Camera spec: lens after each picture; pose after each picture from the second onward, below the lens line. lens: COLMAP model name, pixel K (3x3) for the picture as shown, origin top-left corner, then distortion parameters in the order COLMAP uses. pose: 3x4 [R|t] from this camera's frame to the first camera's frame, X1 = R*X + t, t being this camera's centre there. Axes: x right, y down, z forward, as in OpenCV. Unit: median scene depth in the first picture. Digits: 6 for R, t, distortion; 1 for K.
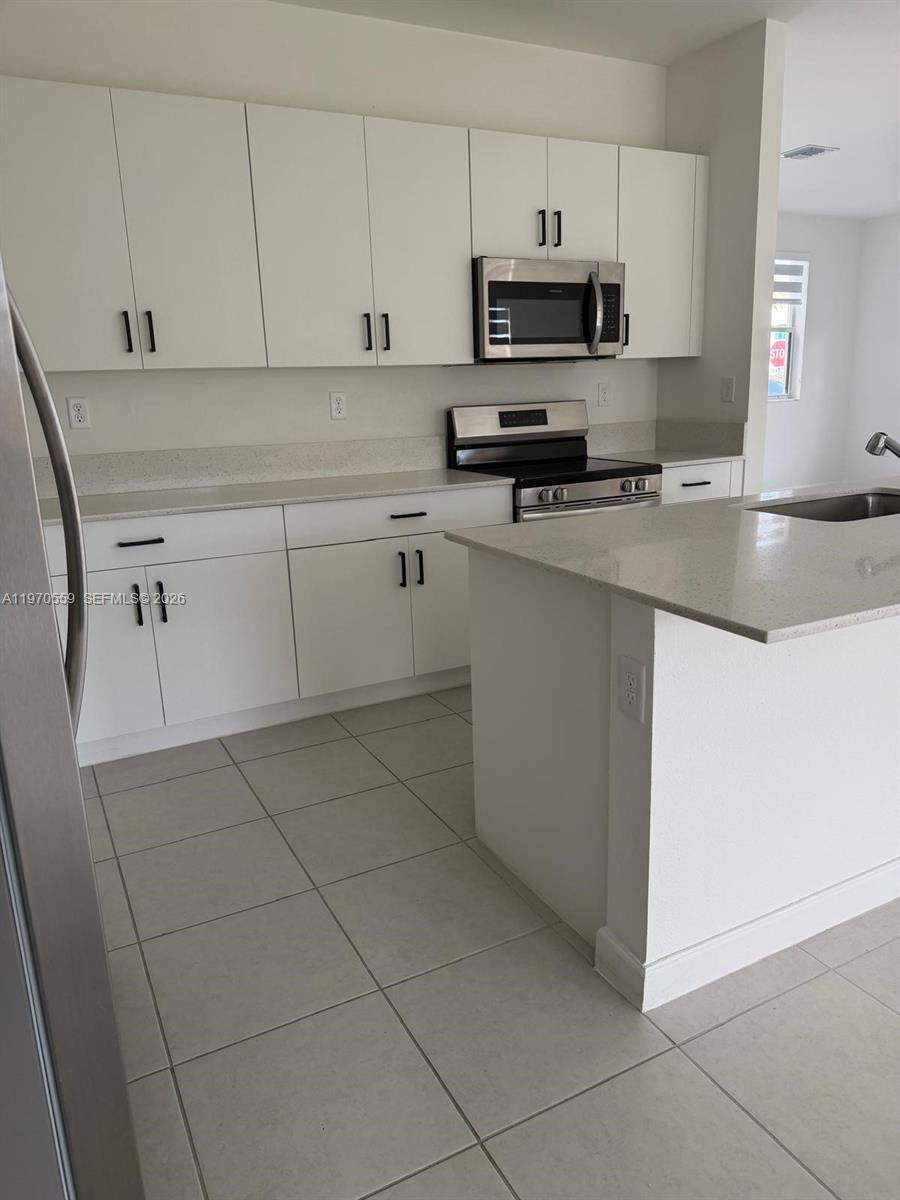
lens RADIAL K [[839.9, 0, 450.0], [0, 839.9, 600.0], [0, 0, 1]] dist [0.092934, -0.133245]
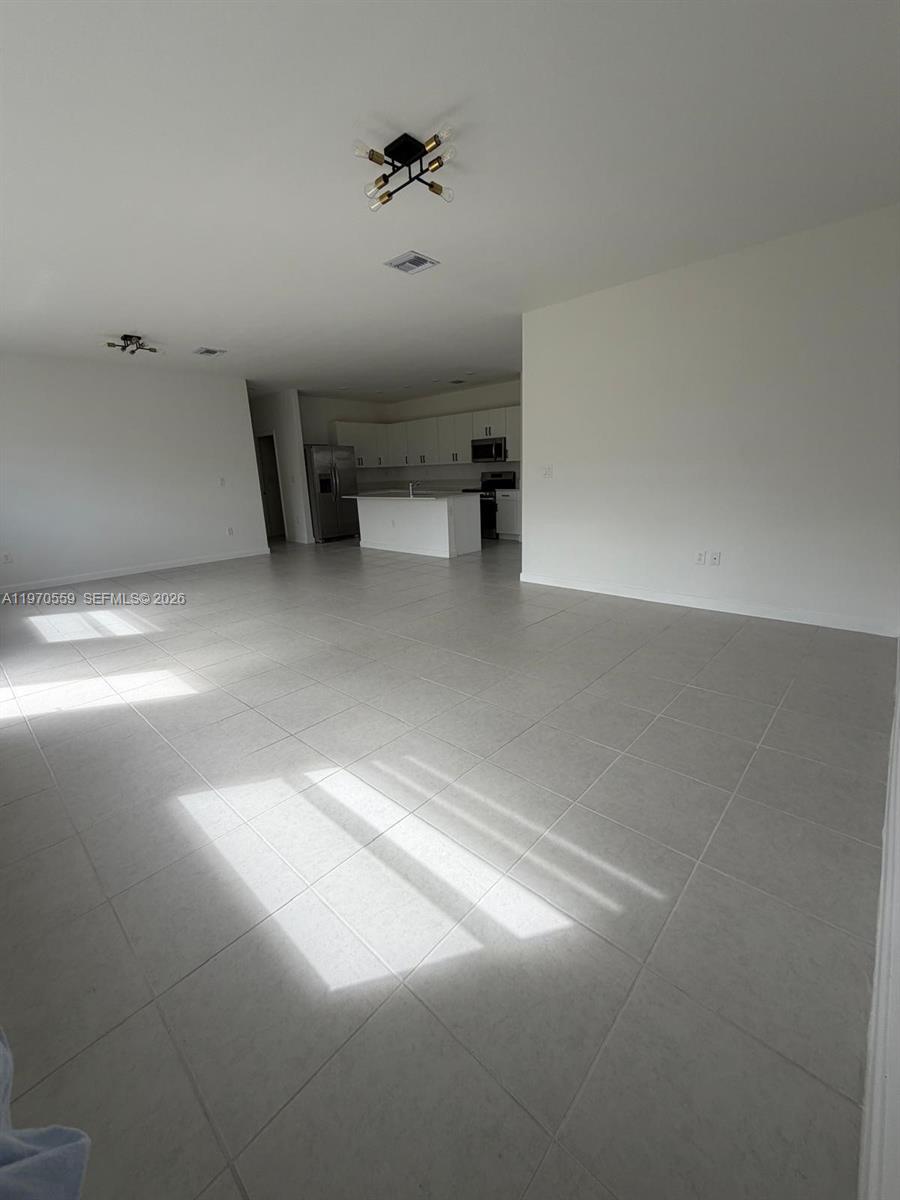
lens RADIAL K [[479.9, 0, 450.1], [0, 479.9, 594.0], [0, 0, 1]] dist [0.000794, 0.000112]
pose [[0.339829, 0.255981, -0.904980, 2.330681], [-0.207149, 0.958988, 0.193471, -0.080869], [0.917391, 0.121718, 0.378919, 0.021300]]
